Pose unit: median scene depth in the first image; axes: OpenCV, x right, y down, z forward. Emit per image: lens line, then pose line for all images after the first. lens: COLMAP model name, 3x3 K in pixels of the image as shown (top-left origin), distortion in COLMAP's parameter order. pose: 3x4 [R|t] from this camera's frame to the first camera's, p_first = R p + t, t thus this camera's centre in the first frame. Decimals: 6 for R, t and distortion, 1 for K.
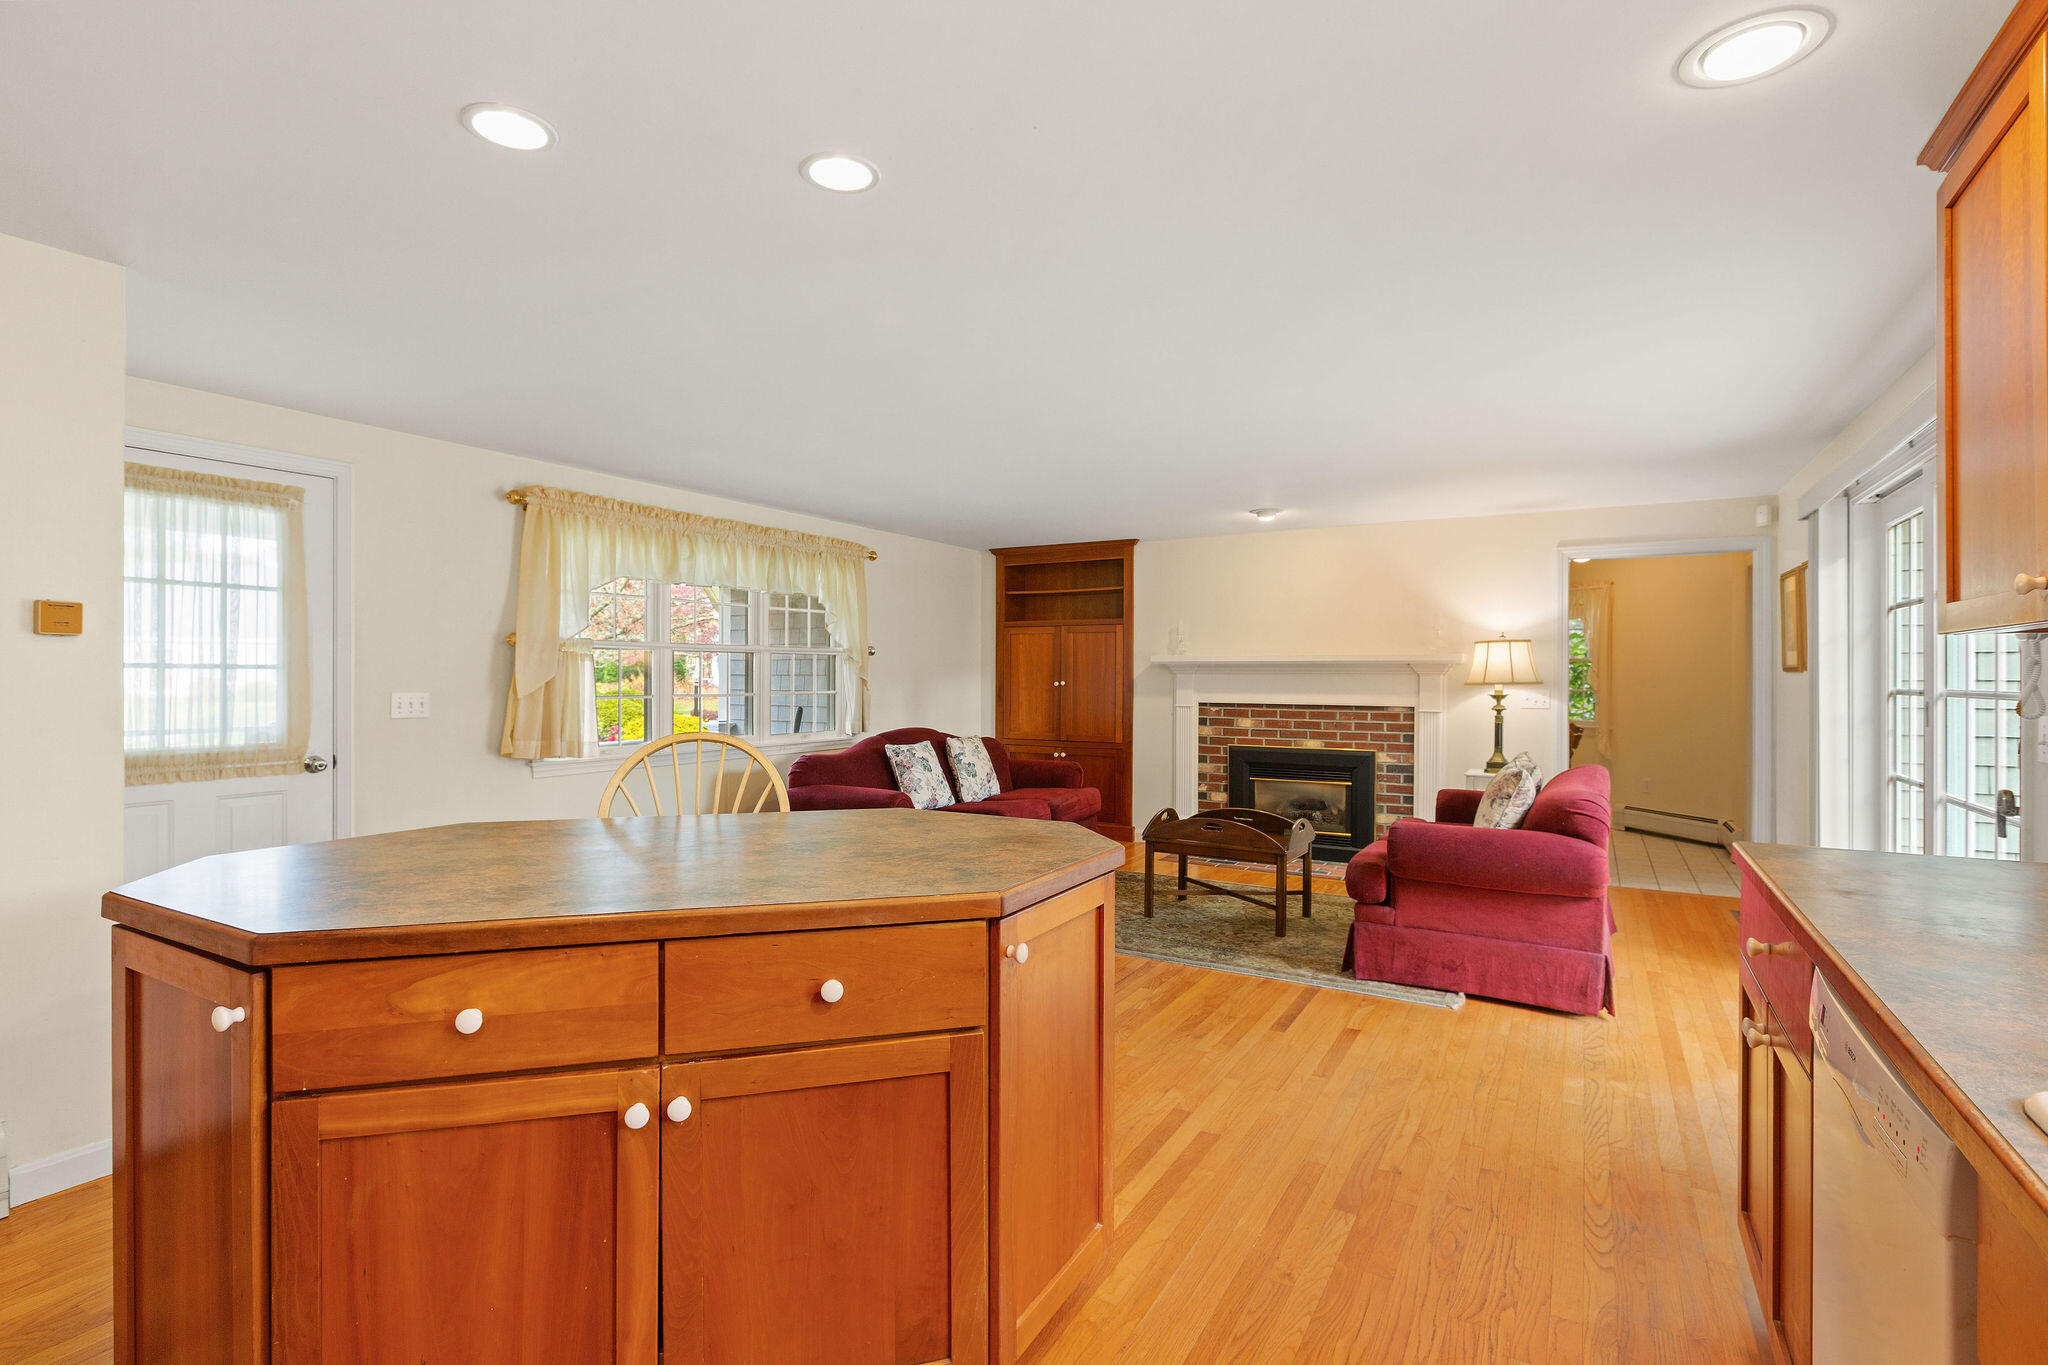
lens RADIAL K [[974.4, 0, 1024.0], [0, 974.4, 682.5], [0, 0, 1]] dist [-0.001084, 0.000355]
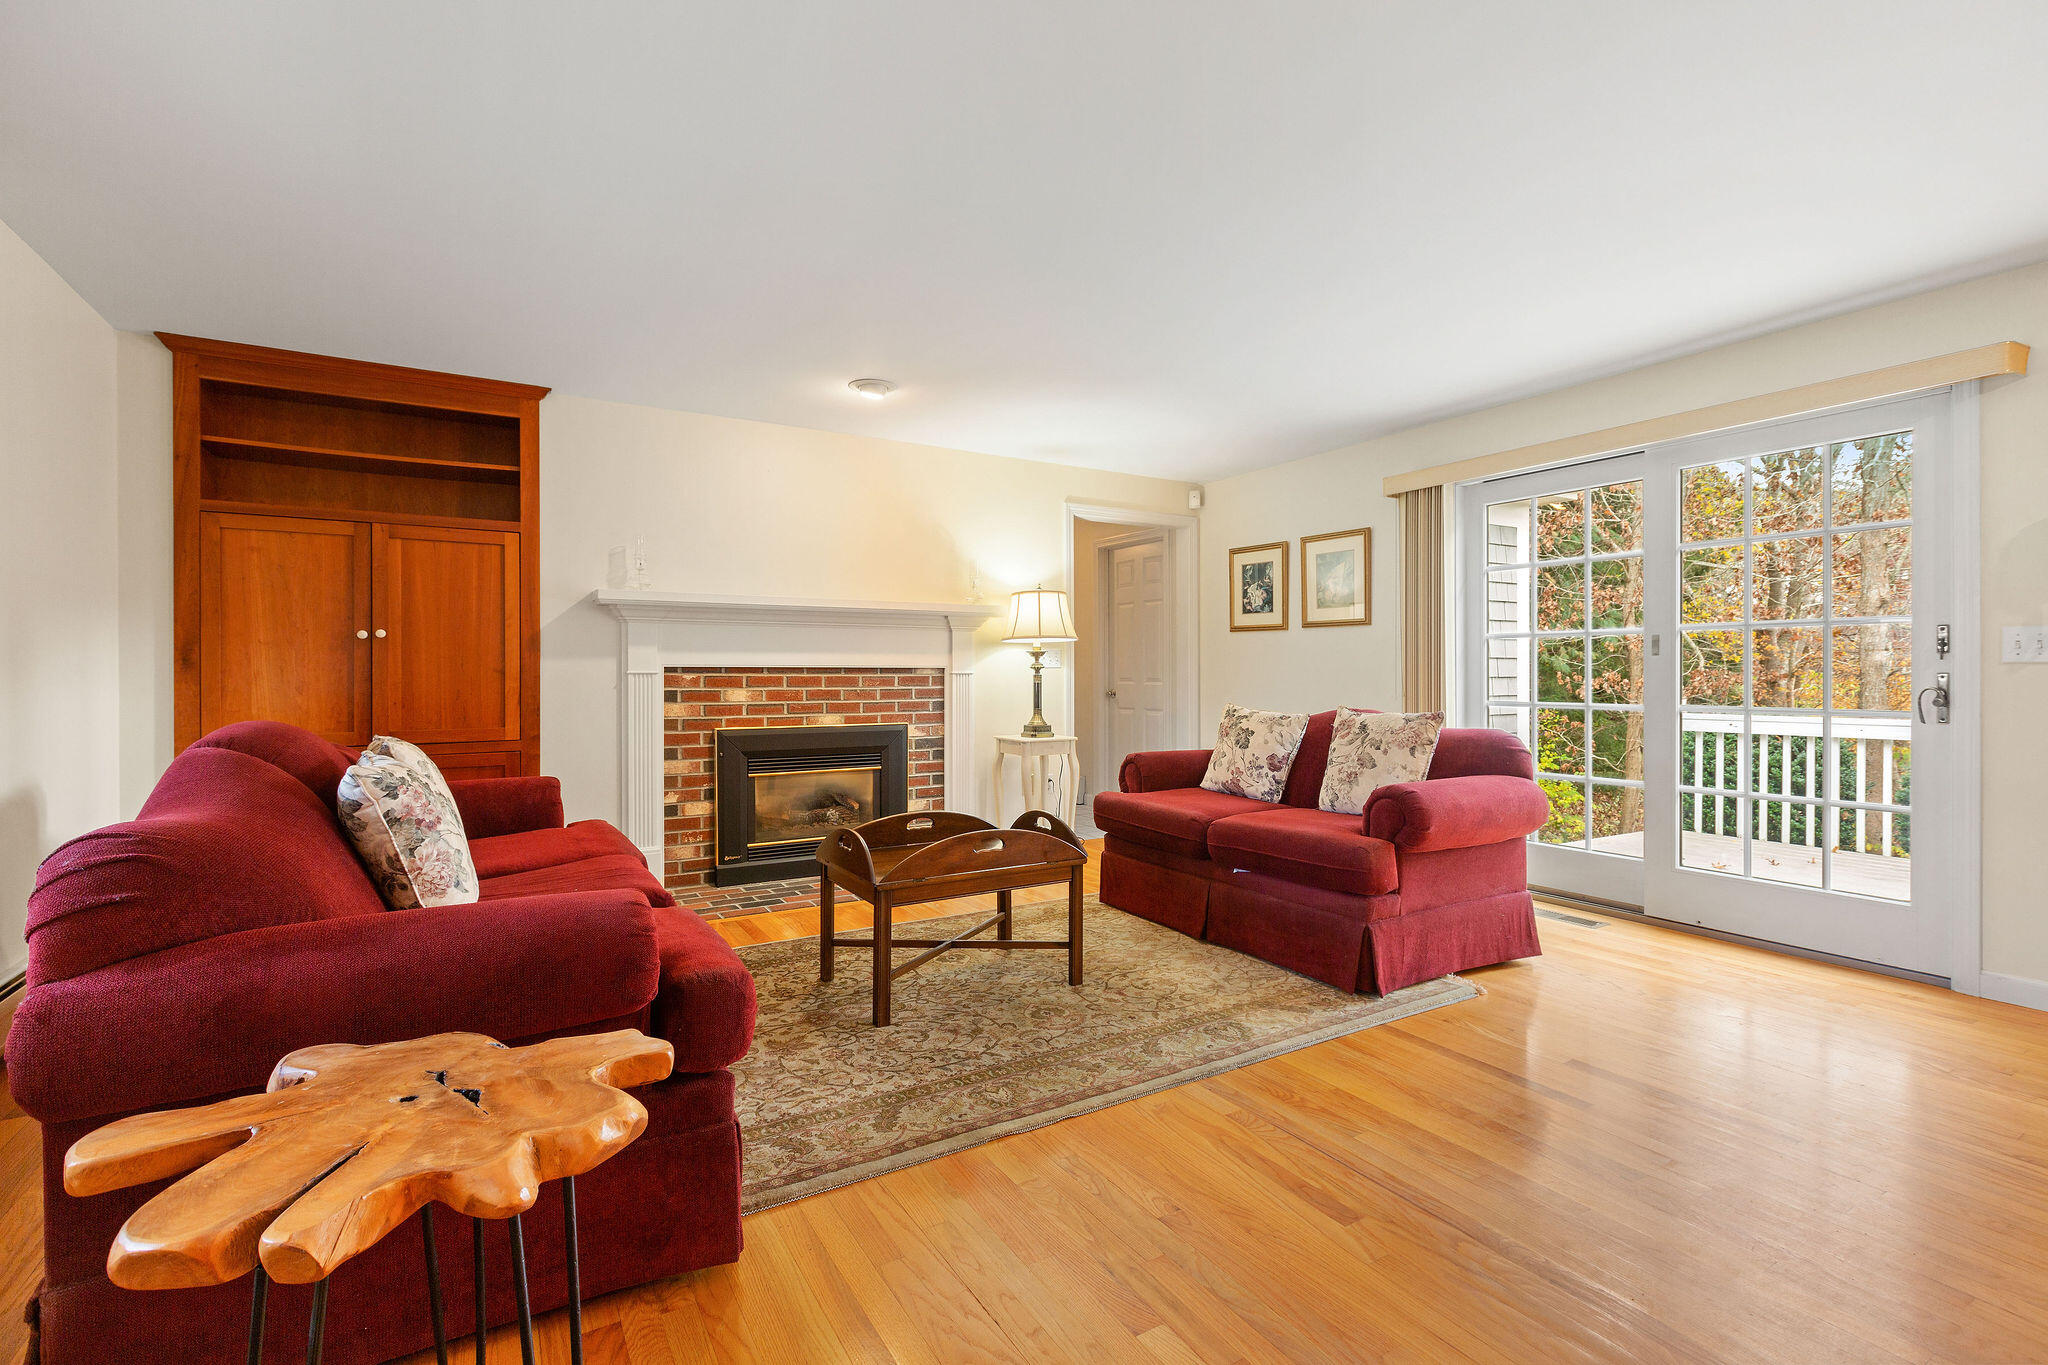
lens RADIAL K [[915.0, 0, 1007.4], [0, 915.0, 677.2], [0, 0, 1]] dist [0.001143, 0.000054]
pose [[0.487975, -0.009311, 0.872808, -0.250479], [0.008644, 0.999946, 0.005834, 0.027109], [-0.872815, 0.004698, 0.488029, 0.534095]]
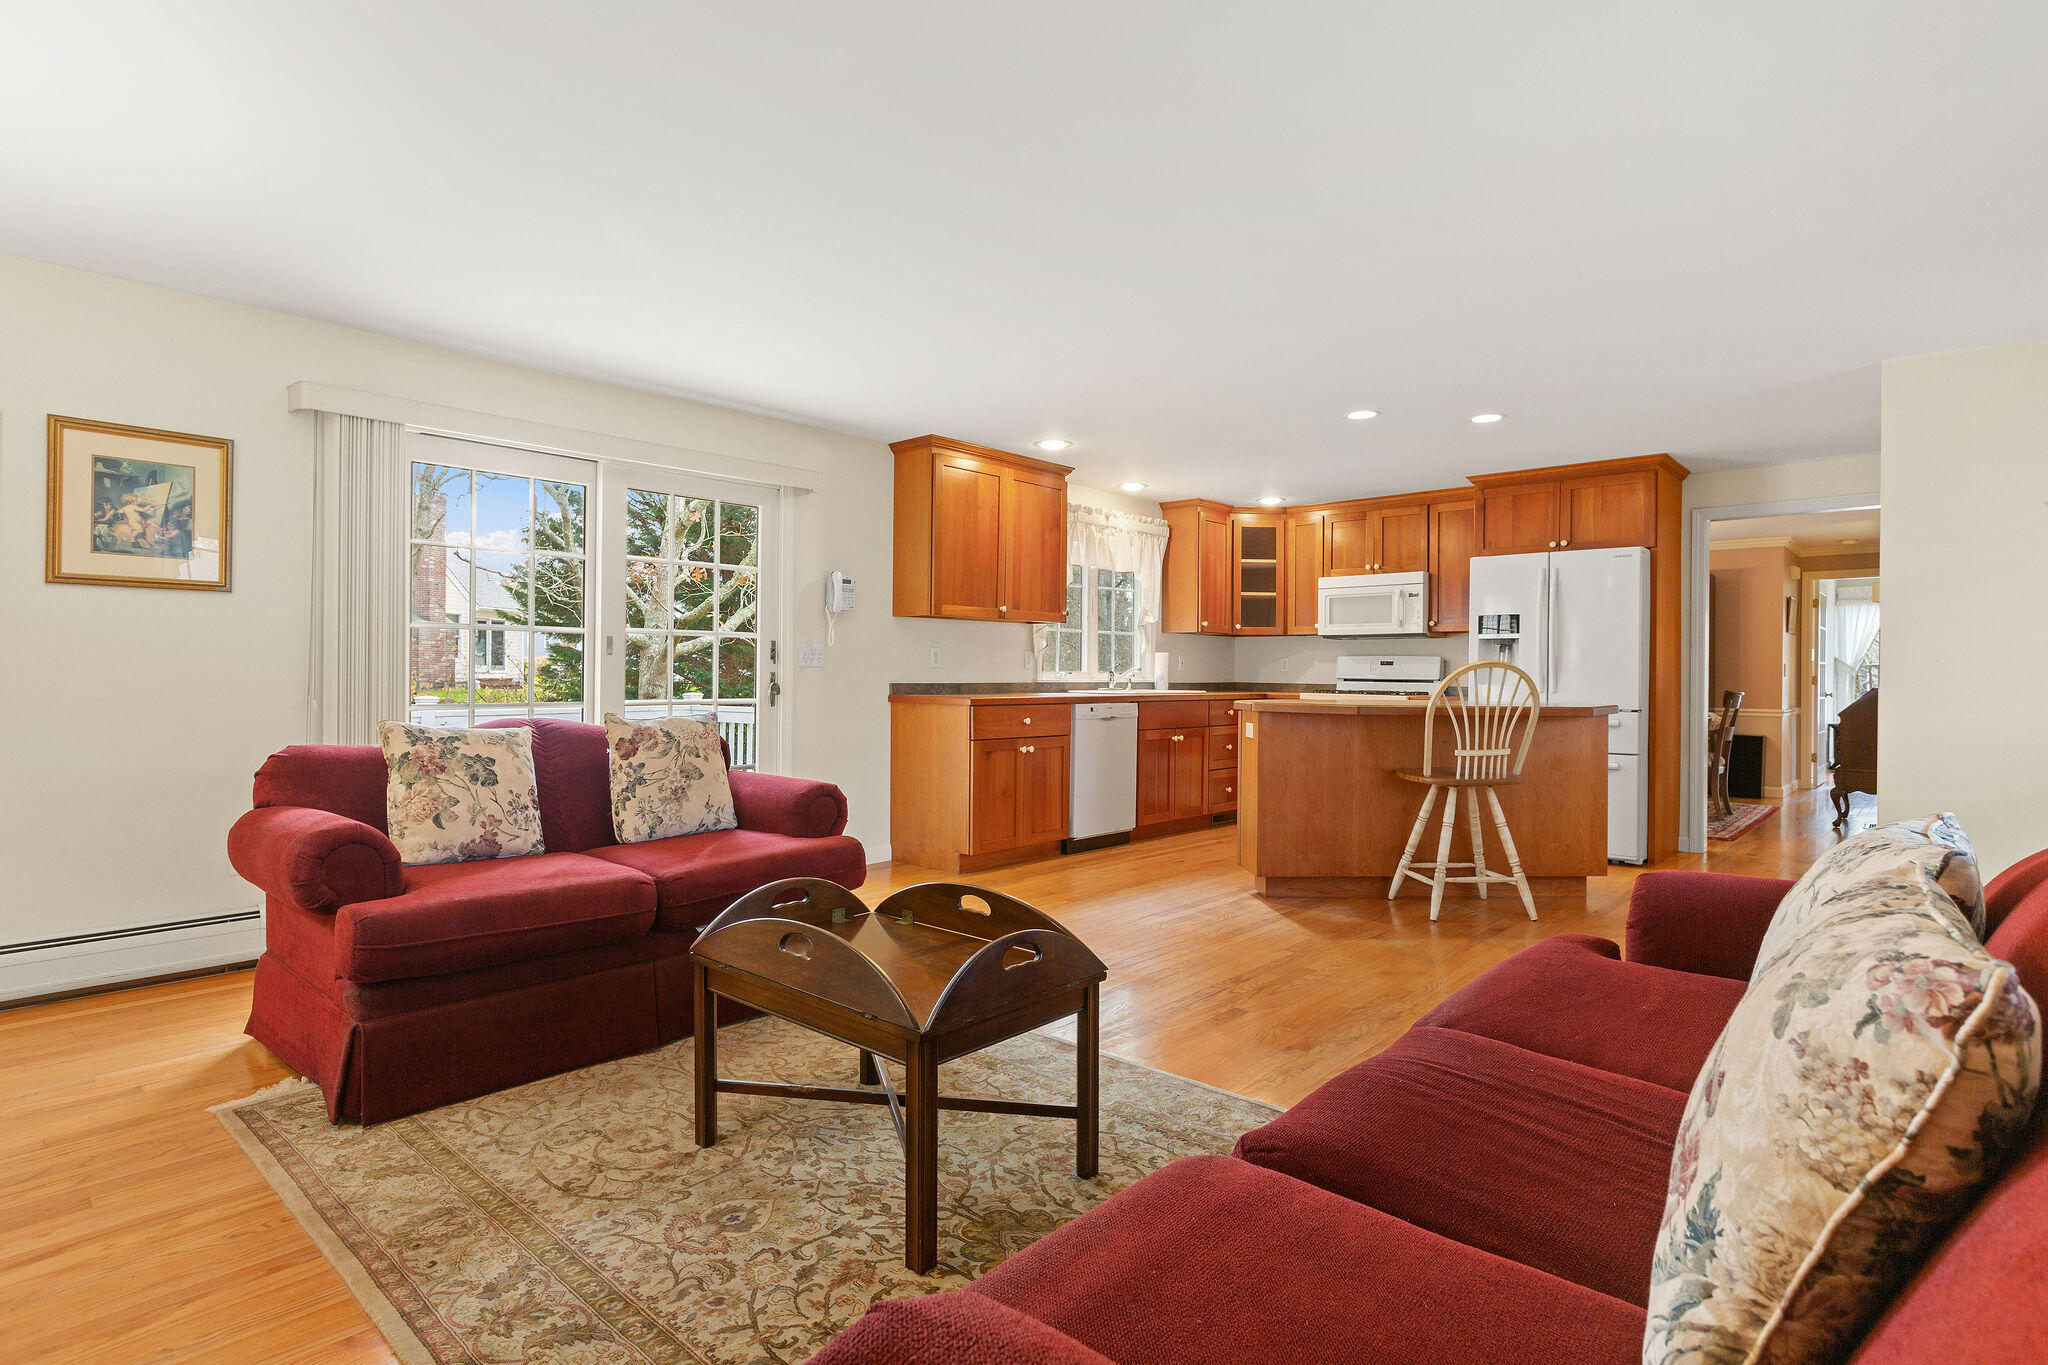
lens RADIAL K [[1033.3, 0, 1020.8], [0, 1033.3, 673.6], [0, 0, 1]] dist [0.001756, 0.000110]
pose [[-0.977111, -0.012876, 0.212340, 0.022422], [-0.011557, 0.999905, 0.007450, 0.024540], [-0.212416, 0.004826, -0.977167, 1.064454]]
